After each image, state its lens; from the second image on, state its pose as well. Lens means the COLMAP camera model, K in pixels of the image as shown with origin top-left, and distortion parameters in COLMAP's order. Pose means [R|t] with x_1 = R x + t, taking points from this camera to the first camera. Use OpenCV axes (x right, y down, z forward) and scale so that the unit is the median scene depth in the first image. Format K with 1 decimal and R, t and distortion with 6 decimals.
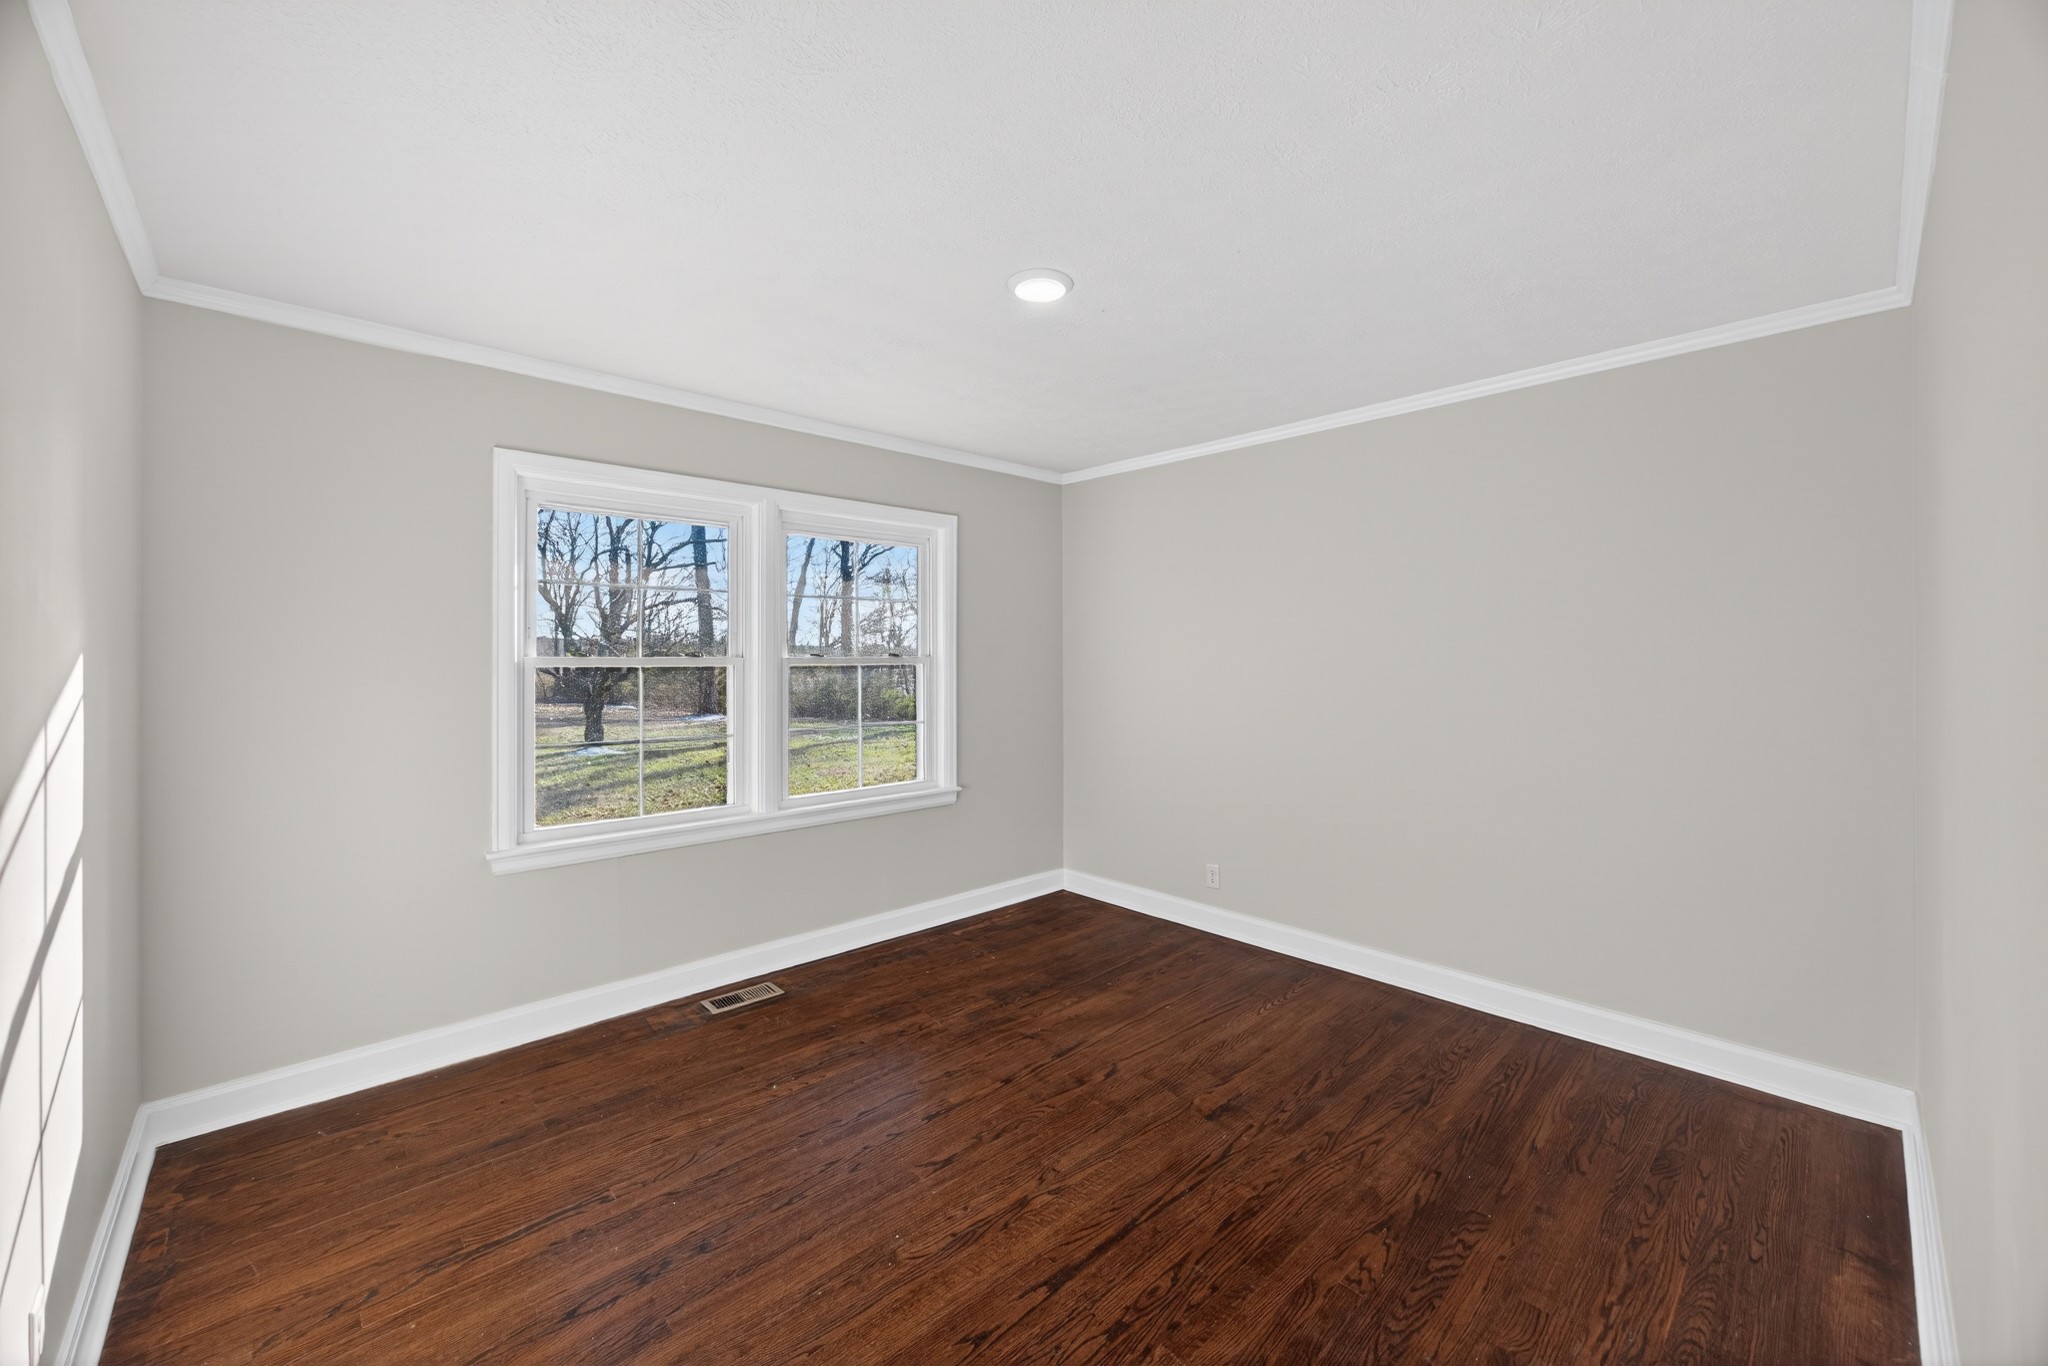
lens RADIAL K [[789.3, 0, 1026.8], [0, 789.3, 658.0], [0, 0, 1]] dist [0.000476, 0.000157]
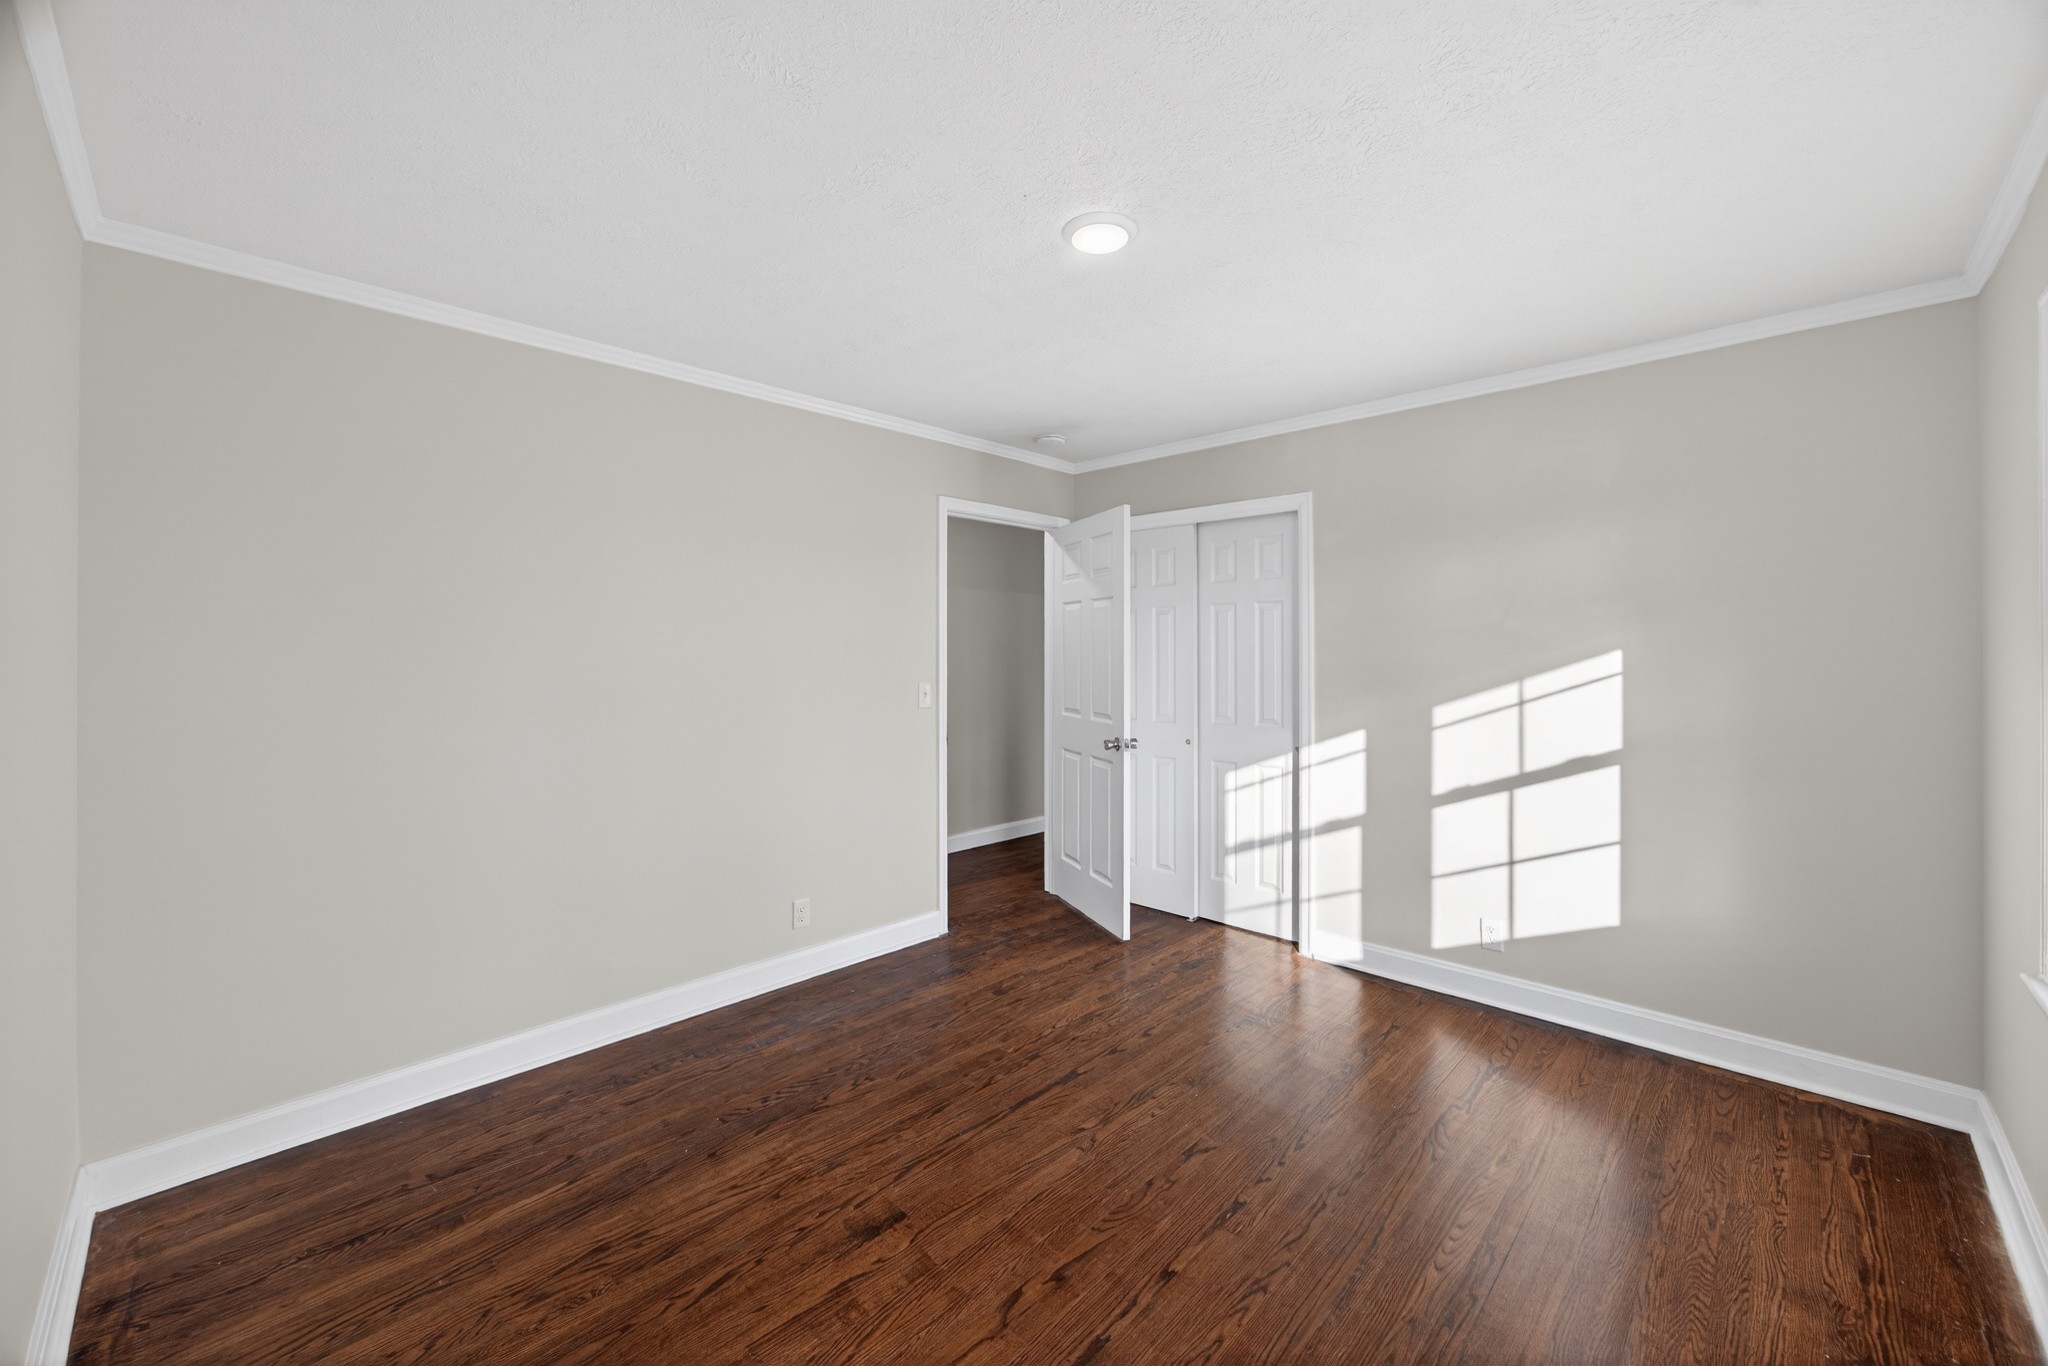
lens RADIAL K [[789.3, 0, 1026.8], [0, 789.3, 658.0], [0, 0, 1]] dist [0.000476, 0.000157]
pose [[-0.999144, 0.004423, -0.041140, 0.146997], [0.004268, 0.999984, 0.003837, 0.000899], [0.041156, 0.003659, -0.999146, 2.027072]]
